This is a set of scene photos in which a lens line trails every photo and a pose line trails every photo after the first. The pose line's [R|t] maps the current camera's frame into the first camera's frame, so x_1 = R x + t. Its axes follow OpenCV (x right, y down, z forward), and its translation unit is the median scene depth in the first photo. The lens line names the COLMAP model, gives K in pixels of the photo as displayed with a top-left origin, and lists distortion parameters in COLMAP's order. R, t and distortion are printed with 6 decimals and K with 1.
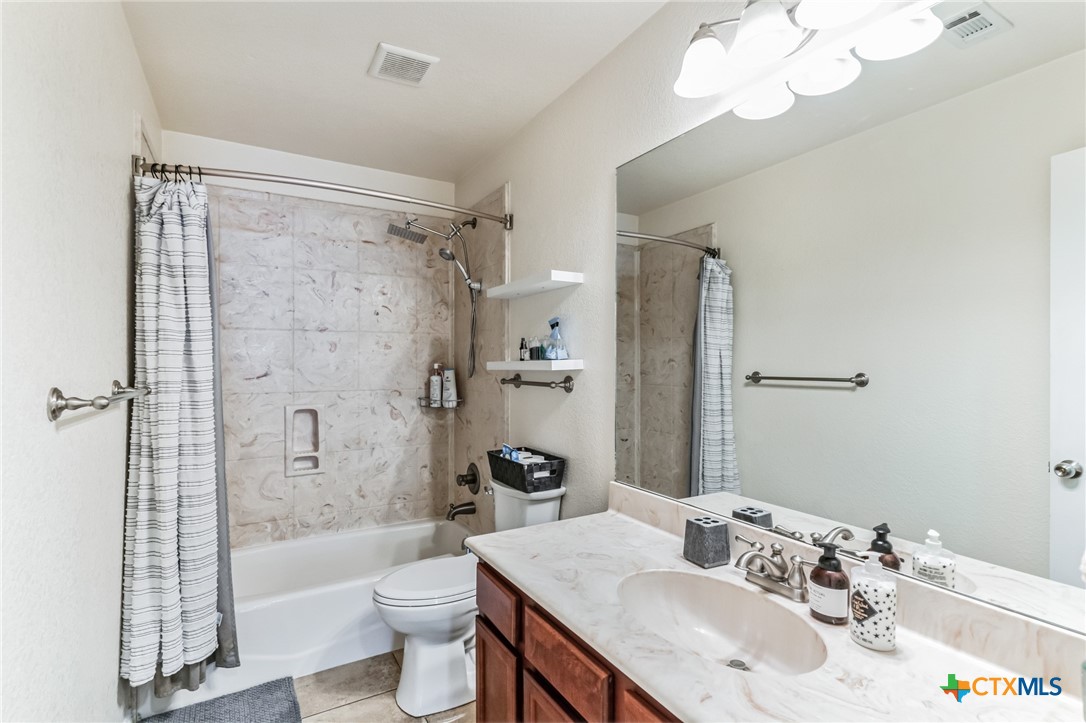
lens RADIAL K [[533.4, 0, 541.9], [0, 533.4, 366.6], [0, 0, 1]] dist [0.006232, -0.003211]
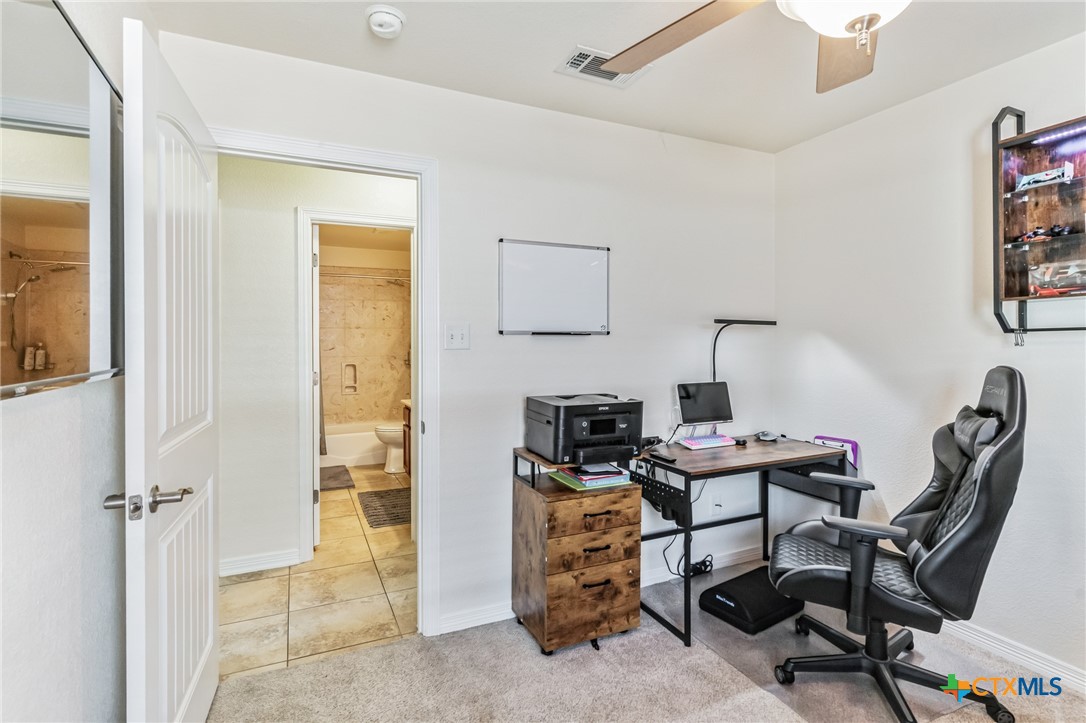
lens RADIAL K [[533.4, 0, 546.7], [0, 533.4, 352.9], [0, 0, 1]] dist [0.006232, -0.003211]
pose [[0.996055, 0.001197, -0.088732, 0.537668], [-0.000476, 0.999967, 0.008148, 0.014877], [0.088739, -0.008074, 0.996022, -1.077136]]
